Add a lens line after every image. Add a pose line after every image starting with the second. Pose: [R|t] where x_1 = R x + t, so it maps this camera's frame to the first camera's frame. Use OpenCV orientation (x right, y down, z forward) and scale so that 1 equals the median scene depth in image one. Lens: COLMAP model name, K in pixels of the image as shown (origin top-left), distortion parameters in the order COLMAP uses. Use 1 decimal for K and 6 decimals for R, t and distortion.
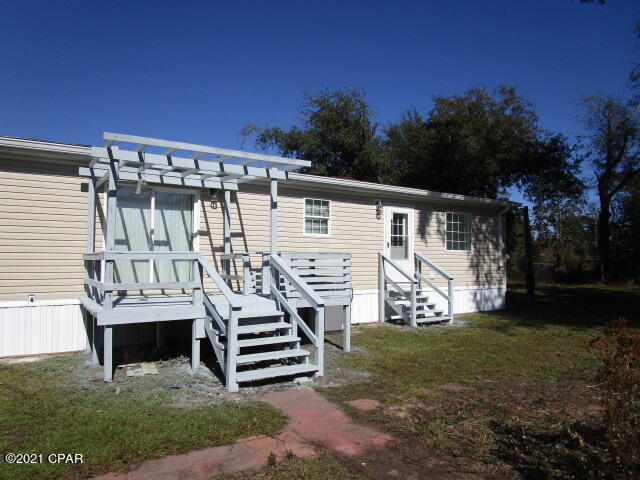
lens RADIAL K [[464.2, 0, 320.0], [0, 464.2, 240.0], [0, 0, 1]] dist [-0.008090, 0.002802]
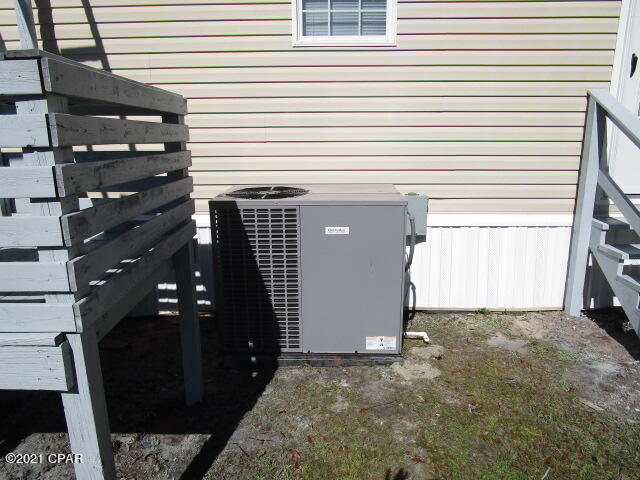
lens RADIAL K [[464.2, 0, 320.0], [0, 464.2, 240.0], [0, 0, 1]] dist [-0.008090, 0.002802]
pose [[0.837397, 0.116203, -0.534101, 0.171738], [0.034733, 0.963853, 0.264161, 0.038283], [0.545491, -0.239758, 0.803091, 0.731327]]
